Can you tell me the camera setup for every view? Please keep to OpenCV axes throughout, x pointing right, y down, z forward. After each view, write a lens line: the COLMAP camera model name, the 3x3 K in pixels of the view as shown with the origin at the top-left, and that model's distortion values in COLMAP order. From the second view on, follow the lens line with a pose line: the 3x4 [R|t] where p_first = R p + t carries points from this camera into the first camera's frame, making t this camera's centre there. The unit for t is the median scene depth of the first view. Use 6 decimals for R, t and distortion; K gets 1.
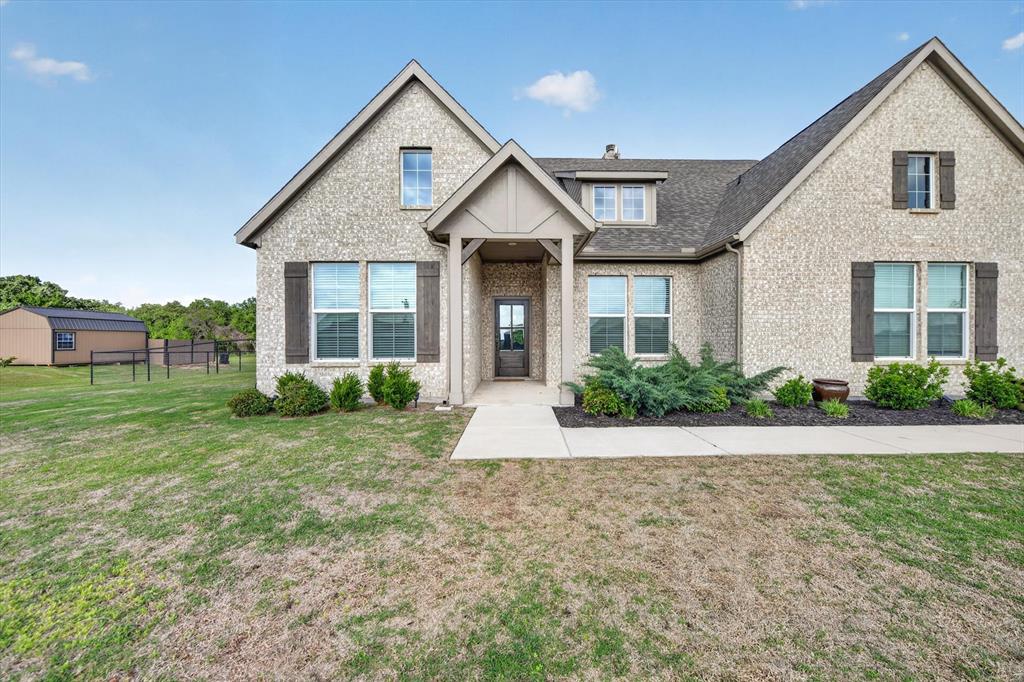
lens RADIAL K [[407.8, 0, 521.9], [0, 407.8, 342.9], [0, 0, 1]] dist [-0.007696, -0.001140]
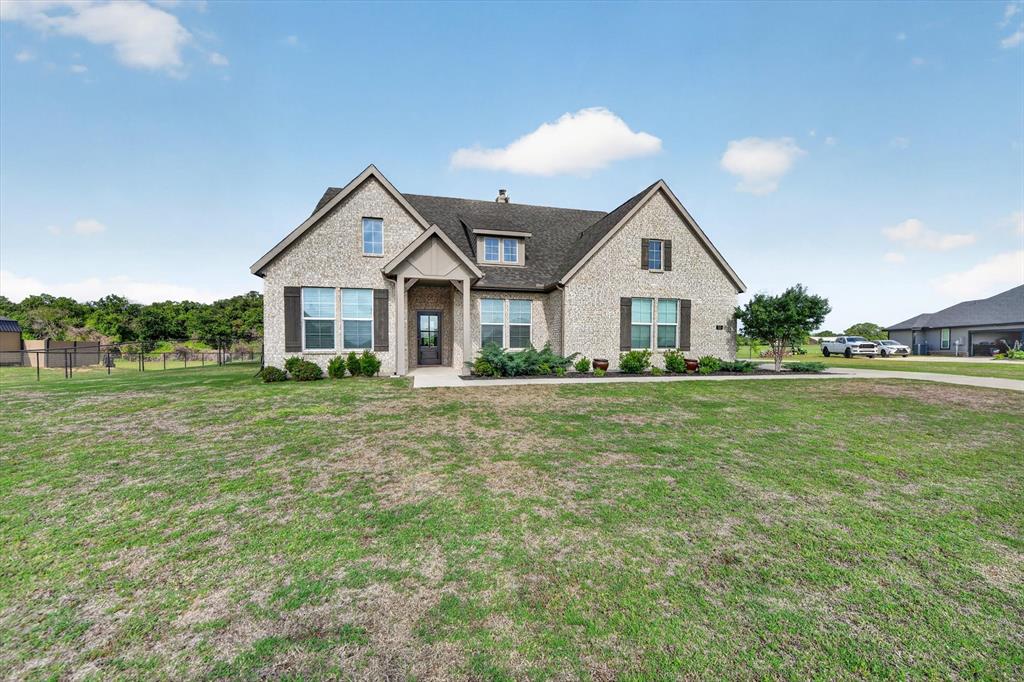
lens RADIAL K [[407.8, 0, 522.7], [0, 407.8, 363.9], [0, 0, 1]] dist [-0.007696, -0.001140]
pose [[0.972250, -0.006937, 0.233843, -0.061932], [-0.001702, 0.999324, 0.036719, 0.037420], [-0.233940, -0.036098, 0.971581, -0.719921]]
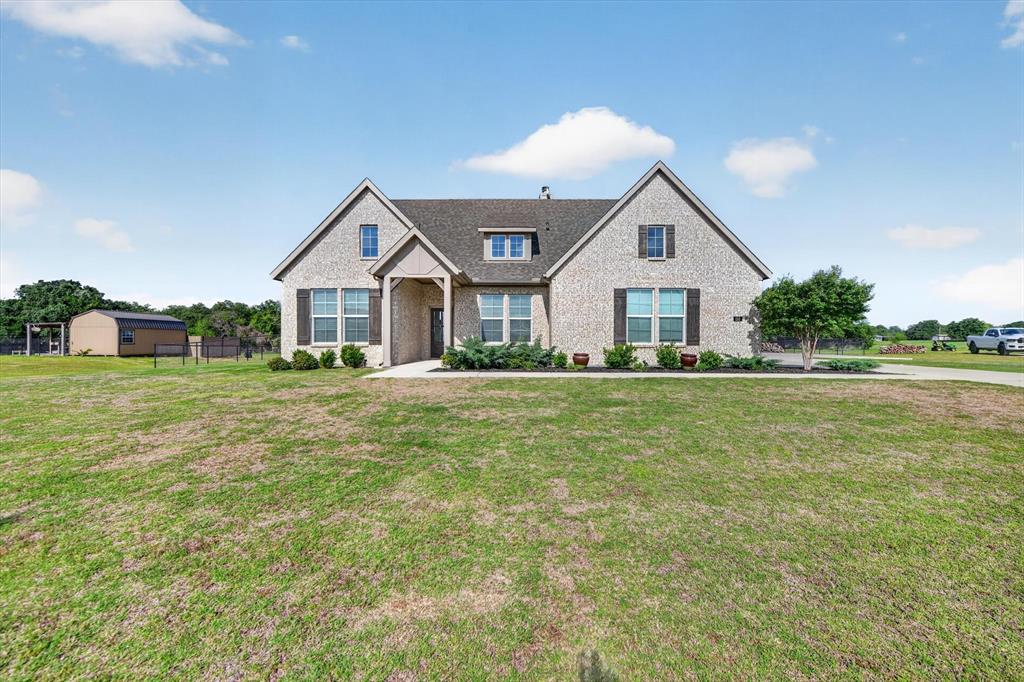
lens RADIAL K [[407.8, 0, 523.8], [0, 407.8, 342.8], [0, 0, 1]] dist [-0.007696, -0.001140]
pose [[0.999703, 0.002779, -0.024209, 0.463847], [-0.002837, 0.999993, -0.002342, 0.040971], [0.024202, 0.002410, 0.999704, -0.773126]]
